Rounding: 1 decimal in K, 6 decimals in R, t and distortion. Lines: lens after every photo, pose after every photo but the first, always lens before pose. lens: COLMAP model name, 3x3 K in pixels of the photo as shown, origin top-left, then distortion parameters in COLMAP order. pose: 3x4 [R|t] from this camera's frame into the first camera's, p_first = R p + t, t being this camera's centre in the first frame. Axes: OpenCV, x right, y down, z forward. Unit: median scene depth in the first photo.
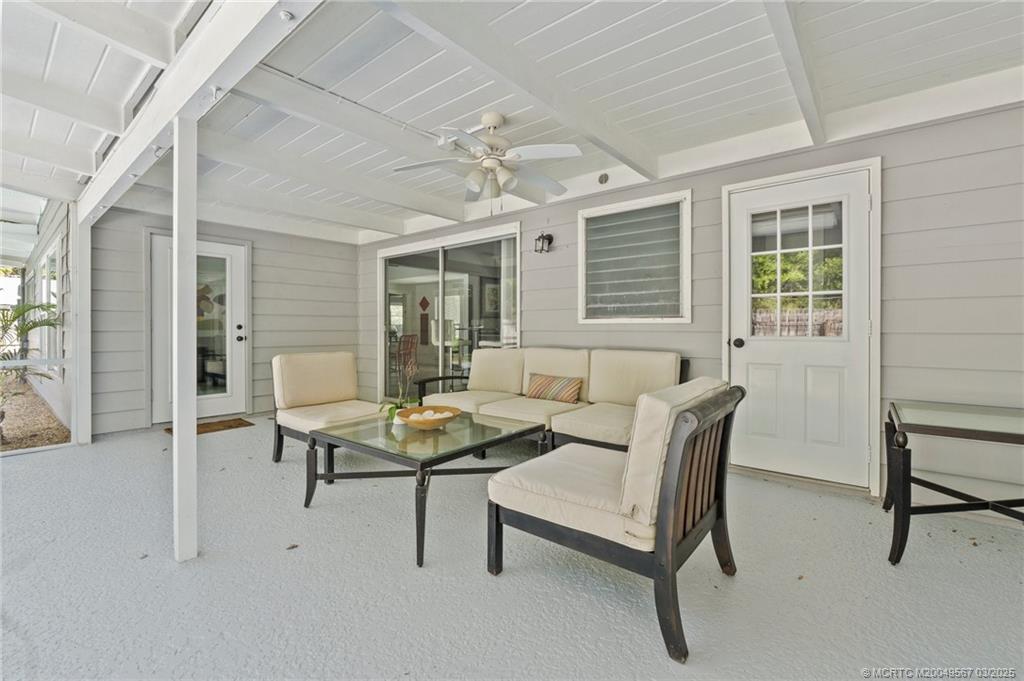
lens RADIAL K [[438.1, 0, 512.8], [0, 438.1, 326.4], [0, 0, 1]] dist [-0.000997, -0.000160]
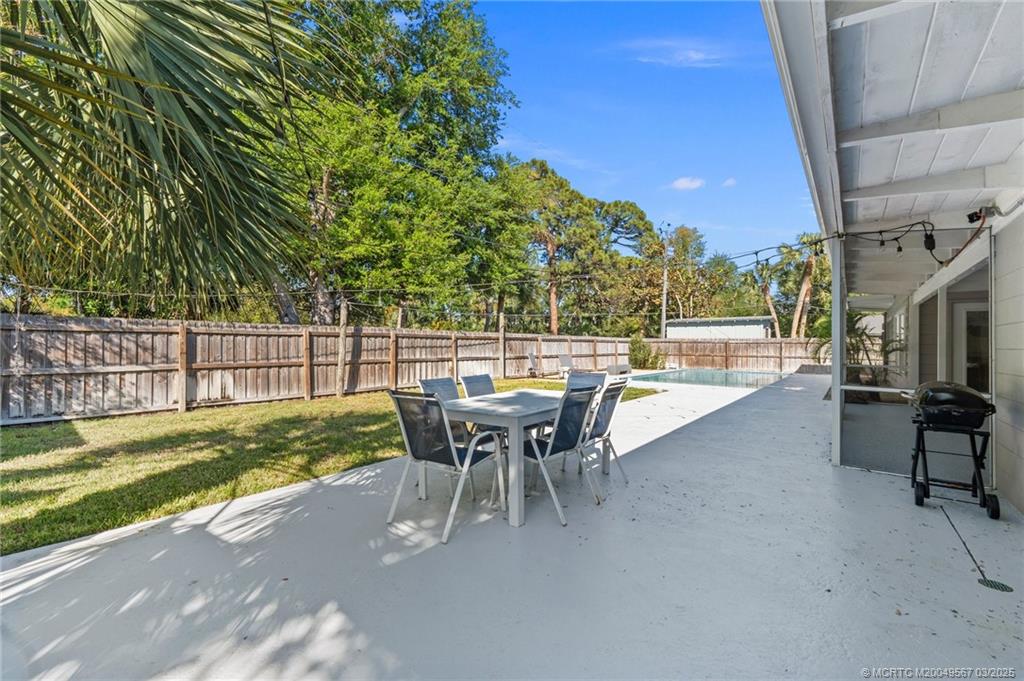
lens RADIAL K [[432.6, 0, 500.0], [0, 432.6, 347.8], [0, 0, 1]] dist [-0.000086, 0.000110]
pose [[0.011117, 0.006232, -0.999919, 1.005252], [-0.000081, 0.999981, 0.006231, -0.031367], [0.999938, 0.000011, 0.011117, -0.953713]]
